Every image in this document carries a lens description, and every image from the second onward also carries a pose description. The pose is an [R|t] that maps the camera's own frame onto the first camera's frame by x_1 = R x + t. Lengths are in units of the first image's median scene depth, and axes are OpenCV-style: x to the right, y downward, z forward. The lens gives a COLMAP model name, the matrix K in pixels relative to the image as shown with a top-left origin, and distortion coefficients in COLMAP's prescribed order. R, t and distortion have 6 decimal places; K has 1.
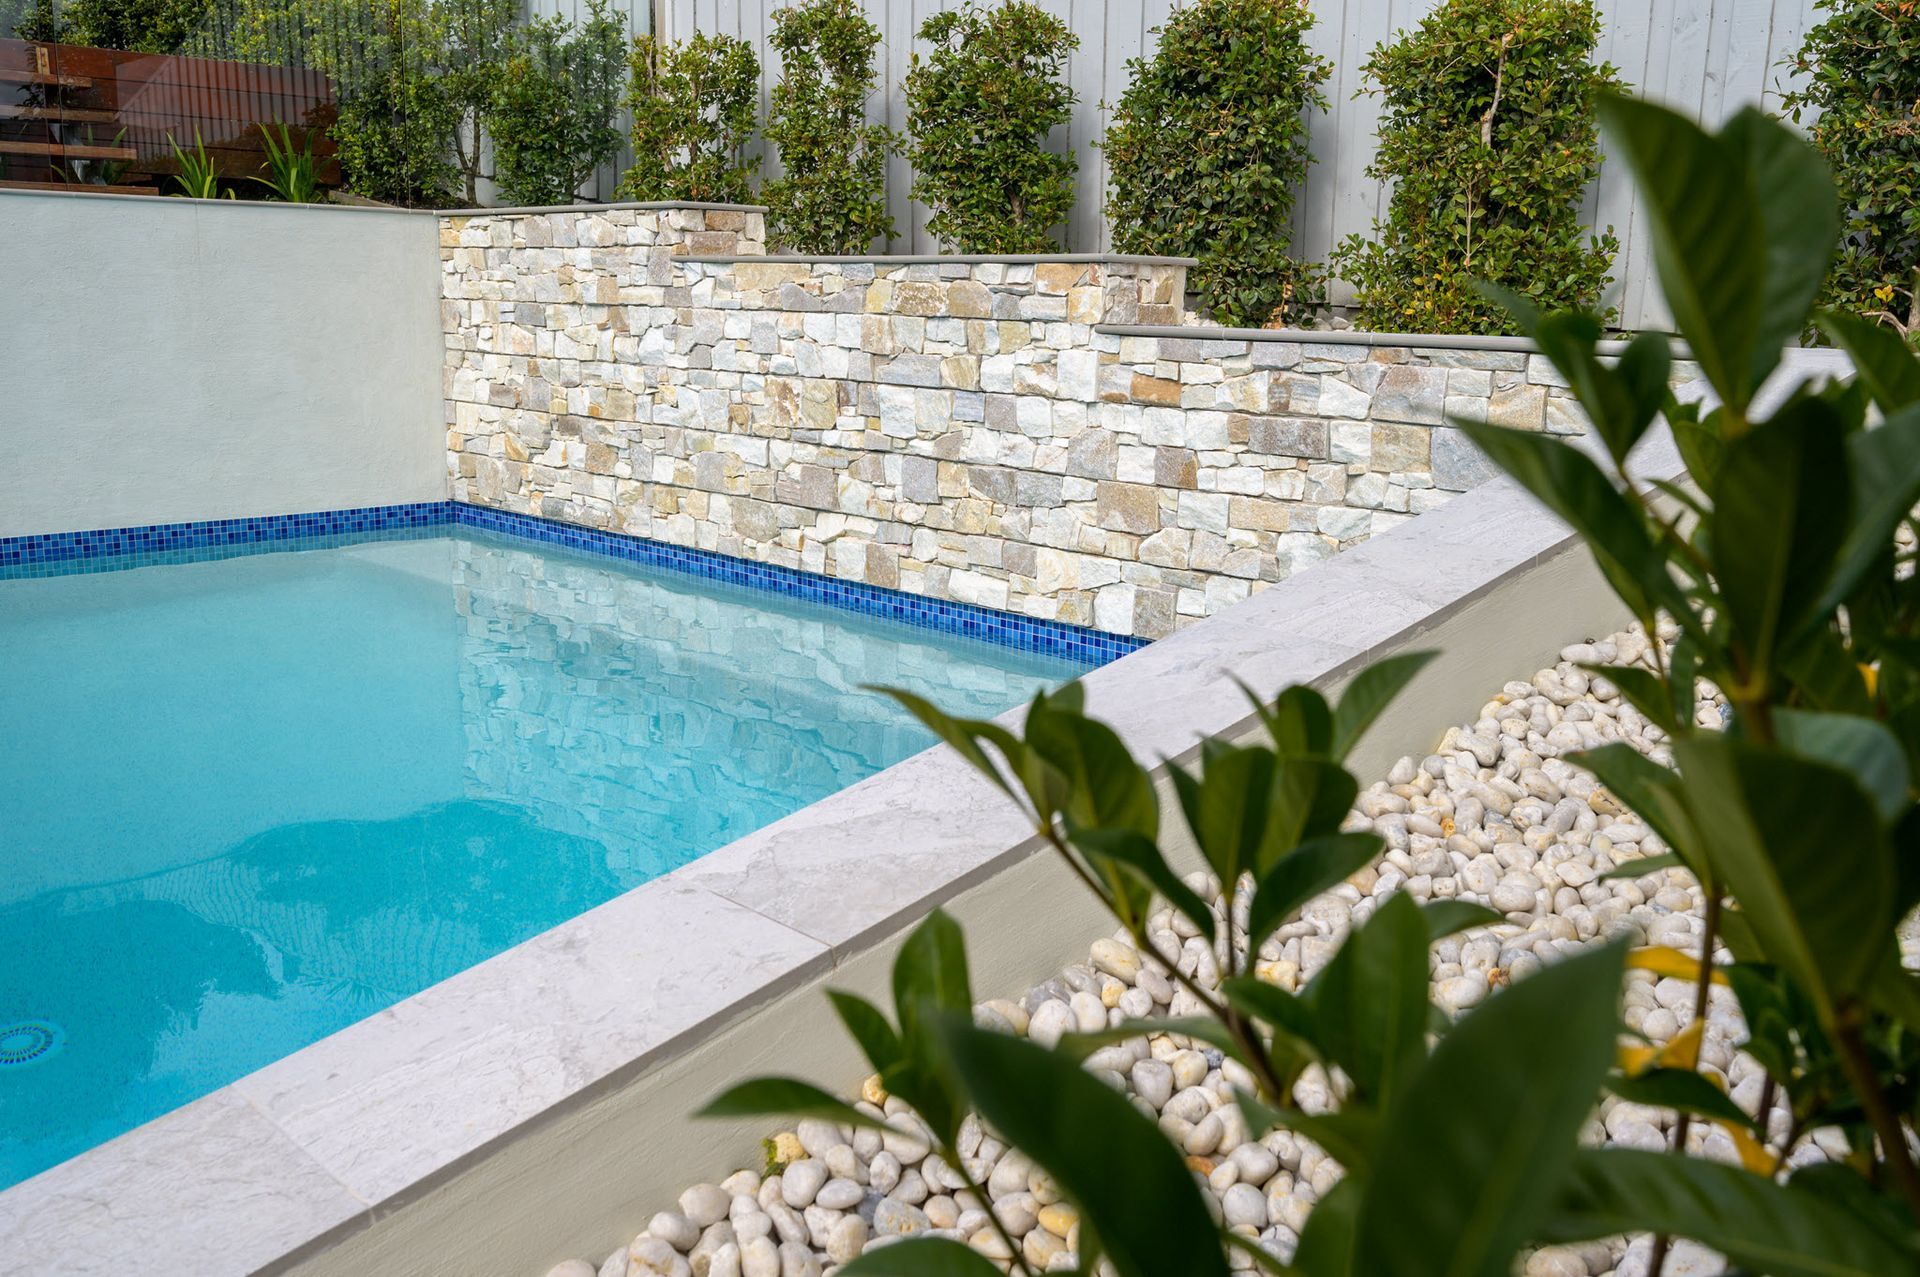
lens RADIAL K [[1689.8, 0, 958.9], [0, 1689.8, 633.7], [0, 0, 1]] dist [-0.007983, -0.001802]
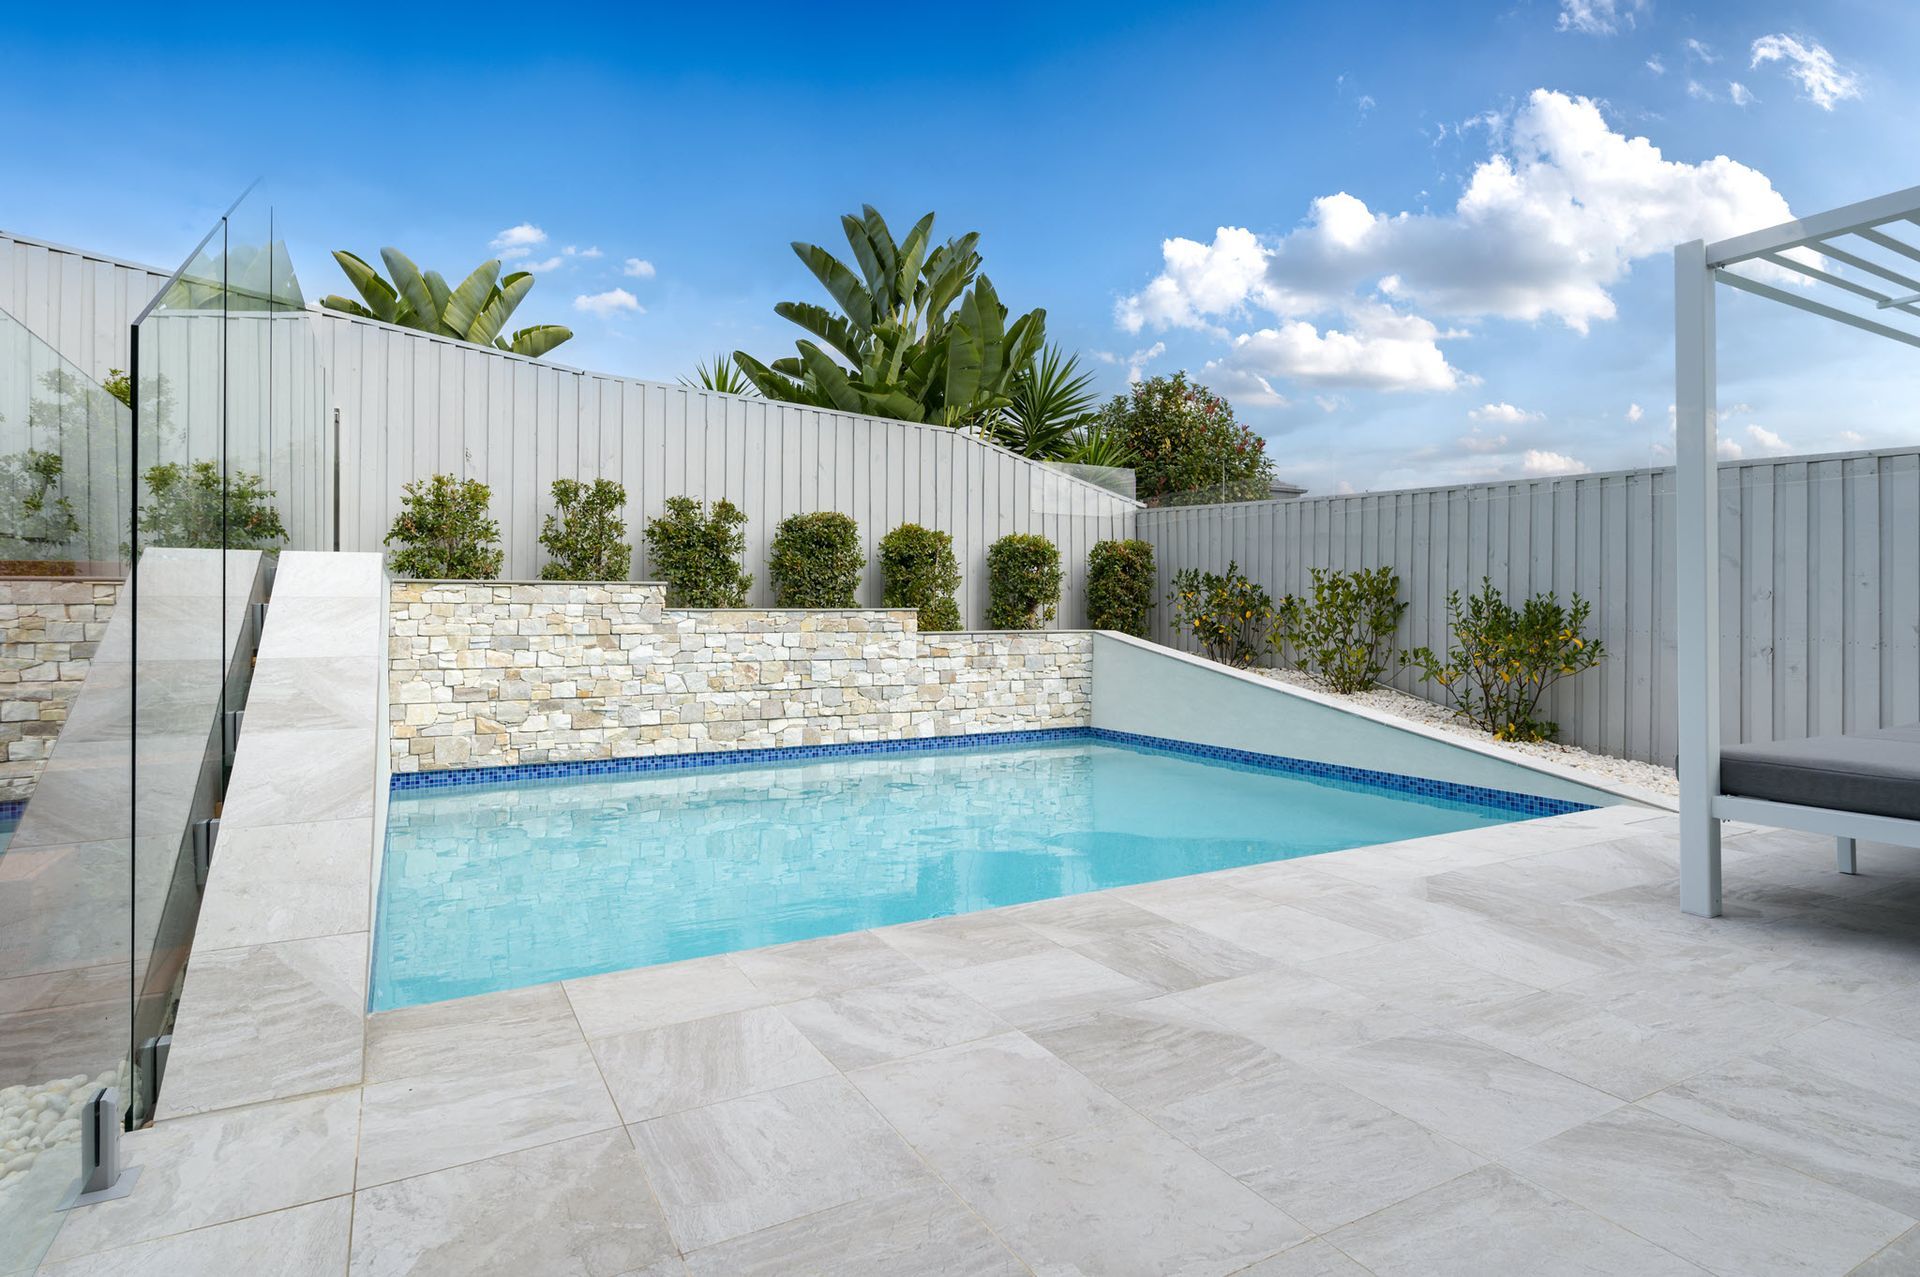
lens RADIAL K [[978.6, 0, 954.5], [0, 978.6, 612.0], [0, 0, 1]] dist [0.002802, -0.001244]
pose [[0.286520, -0.019492, 0.957876, -1.285810], [0.196923, 0.979644, -0.038969, -0.116821], [-0.937618, 0.199794, 0.284526, 0.381039]]
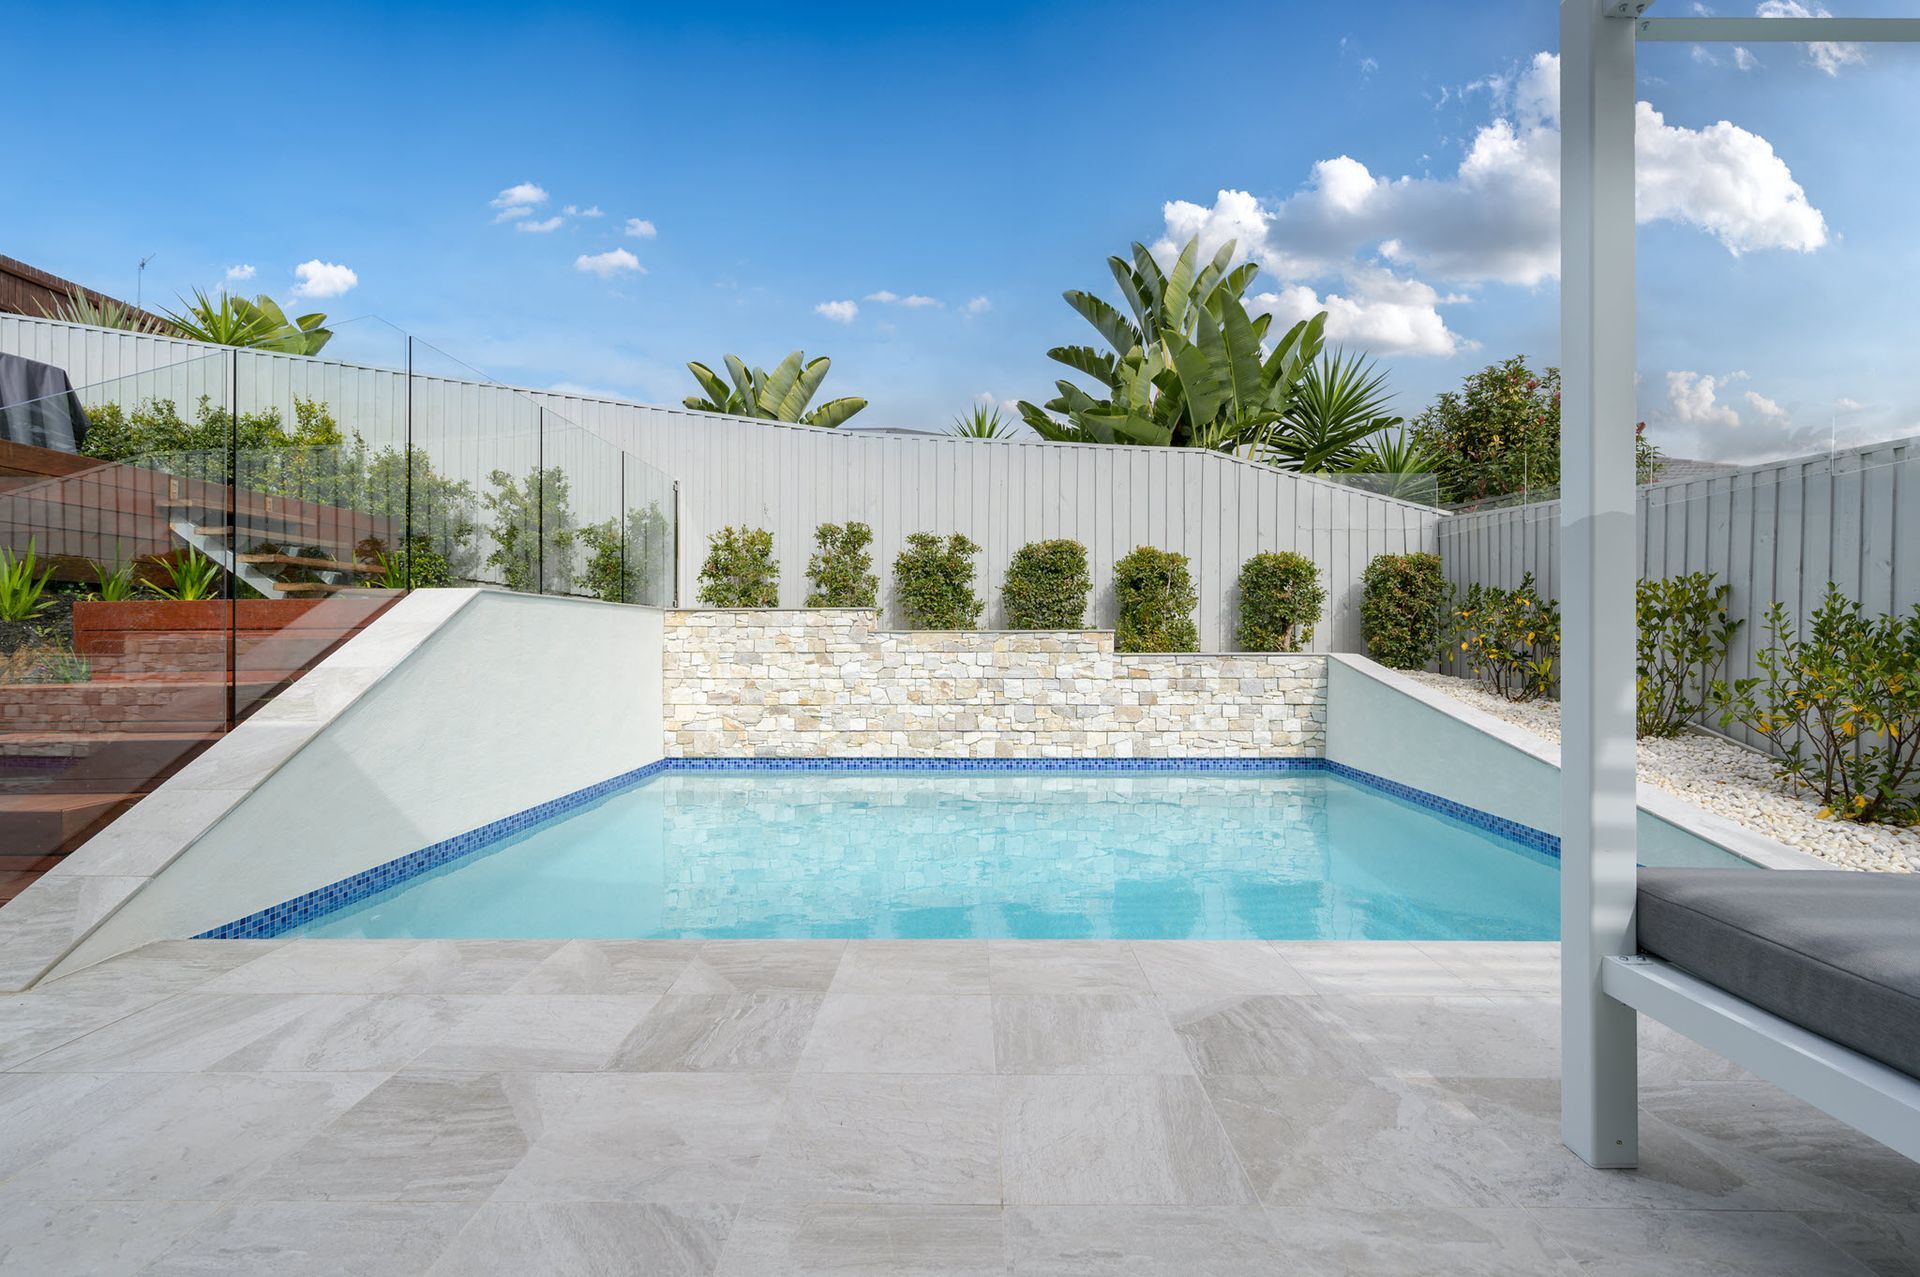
lens RADIAL K [[863.3, 0, 969.6], [0, 863.3, 636.3], [0, 0, 1]] dist [0.000715, 0.001062]
pose [[0.711580, -0.021997, 0.702261, -0.979870], [0.154626, 0.979908, -0.125984, -0.050782], [-0.685379, 0.198235, 0.700684, 0.090125]]
